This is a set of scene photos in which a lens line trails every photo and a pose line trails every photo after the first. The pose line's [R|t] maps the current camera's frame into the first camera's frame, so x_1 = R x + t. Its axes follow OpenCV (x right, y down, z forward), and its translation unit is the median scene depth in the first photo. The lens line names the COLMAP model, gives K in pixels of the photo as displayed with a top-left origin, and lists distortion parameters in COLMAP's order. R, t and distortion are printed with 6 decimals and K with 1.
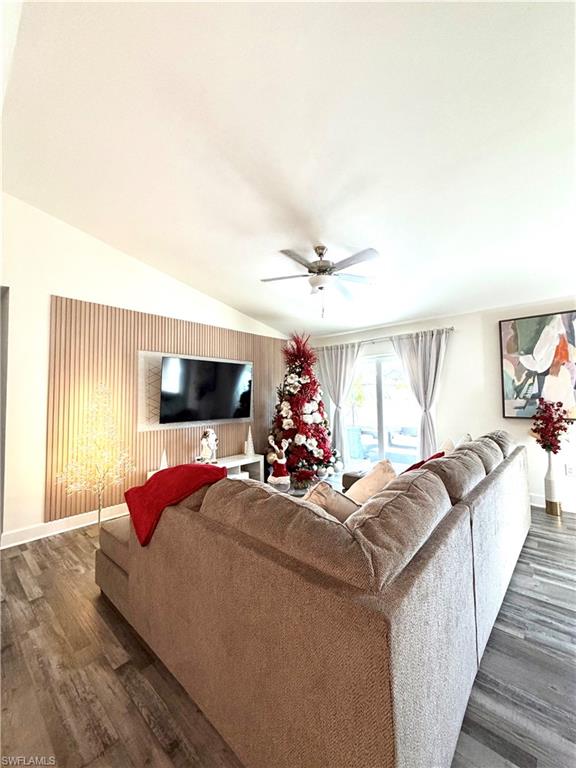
lens RADIAL K [[306.1, 0, 289.1], [0, 306.1, 381.1], [0, 0, 1]] dist [-0.000944, -0.000387]
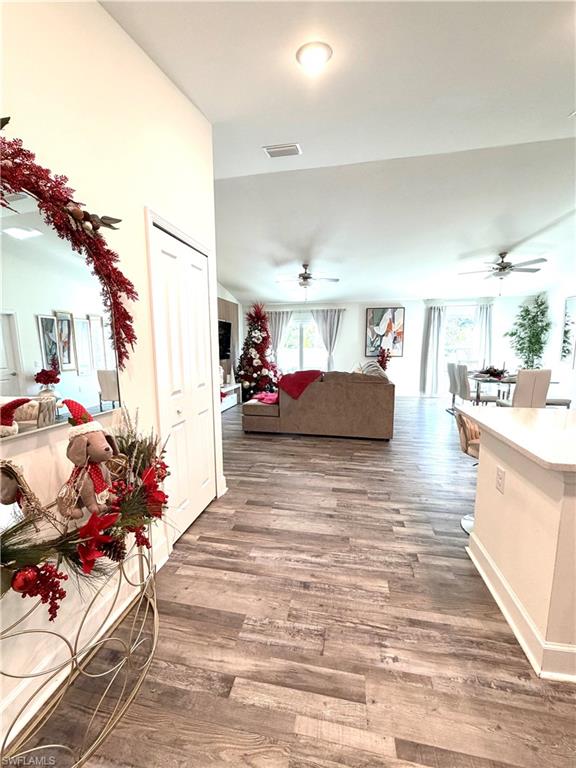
lens RADIAL K [[306.1, 0, 288.1], [0, 306.1, 382.1], [0, 0, 1]] dist [-0.000944, -0.000387]
pose [[0.864494, -0.048605, 0.500288, -0.662045], [-0.034124, 0.987342, 0.154890, -0.010135], [-0.501484, -0.150973, 0.851893, -0.441611]]
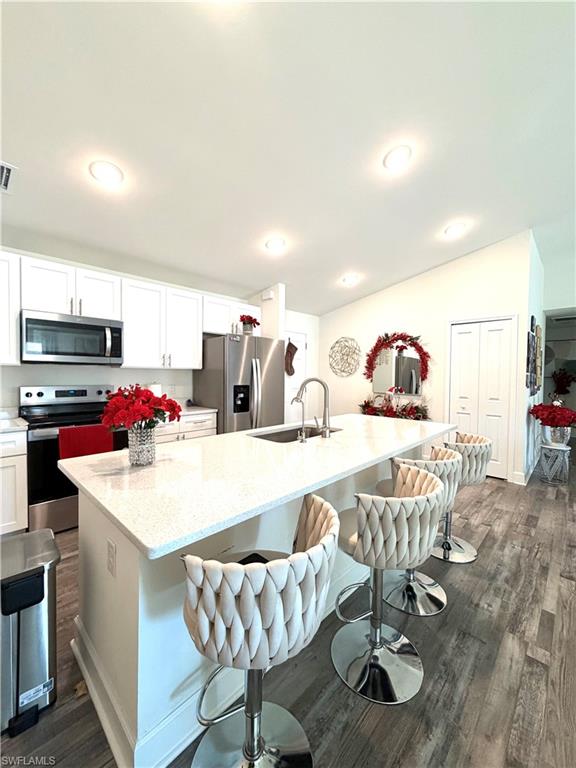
lens RADIAL K [[306.1, 0, 288.6], [0, 306.1, 384.9], [0, 0, 1]] dist [-0.000944, -0.000387]
pose [[-0.038710, 0.051945, -0.997899, 0.347254], [0.039822, 0.997935, 0.050402, -0.025131], [0.998457, -0.037787, -0.040699, -0.462722]]
